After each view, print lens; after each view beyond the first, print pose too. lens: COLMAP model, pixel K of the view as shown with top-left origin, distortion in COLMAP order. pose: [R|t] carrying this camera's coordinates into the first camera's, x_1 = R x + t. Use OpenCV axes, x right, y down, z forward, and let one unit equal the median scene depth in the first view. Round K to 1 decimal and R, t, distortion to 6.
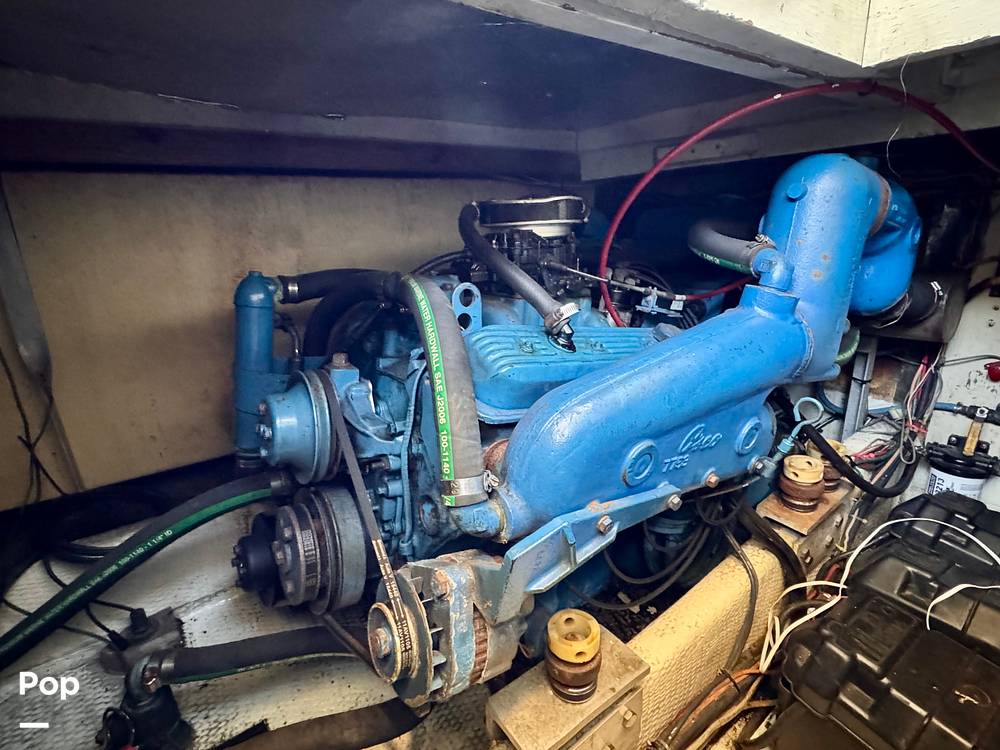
lens RADIAL K [[494.2, 0, 491.9], [0, 494.2, 376.6], [0, 0, 1]] dist [-0.006546, 0.001690]
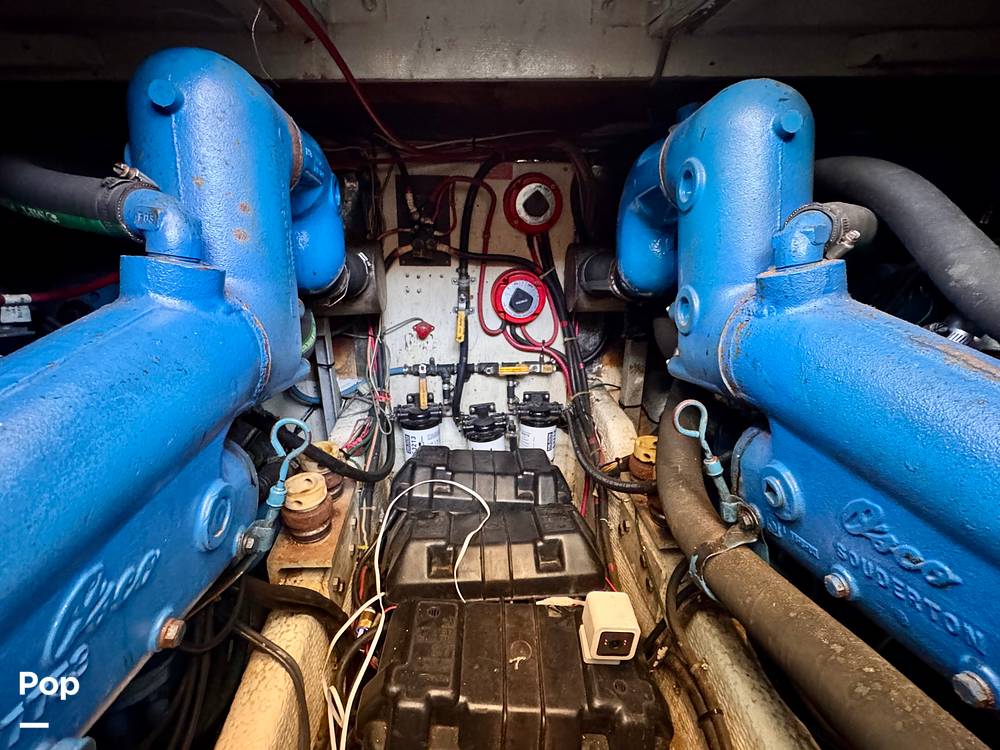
lens RADIAL K [[494.2, 0, 499.3], [0, 494.2, 372.1], [0, 0, 1]] dist [-0.006546, 0.001690]
pose [[0.512189, -0.238901, 0.824978, 0.180397], [0.243816, 0.961463, 0.127052, -0.023100], [-0.823538, 0.136069, 0.550699, 0.273283]]
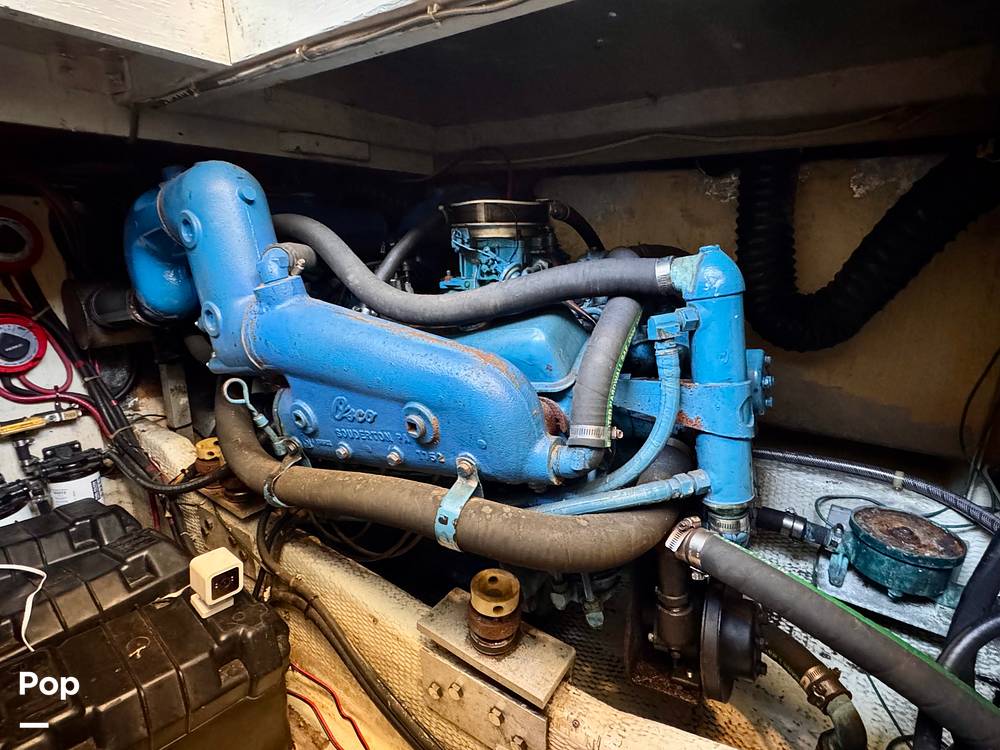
lens RADIAL K [[494.2, 0, 496.0], [0, 494.2, 374.3], [0, 0, 1]] dist [-0.006546, 0.001690]
pose [[-0.350434, -0.214608, 0.911668, -0.110973], [0.290858, 0.900330, 0.323741, -0.010259], [-0.890279, 0.378616, -0.253086, 0.229490]]
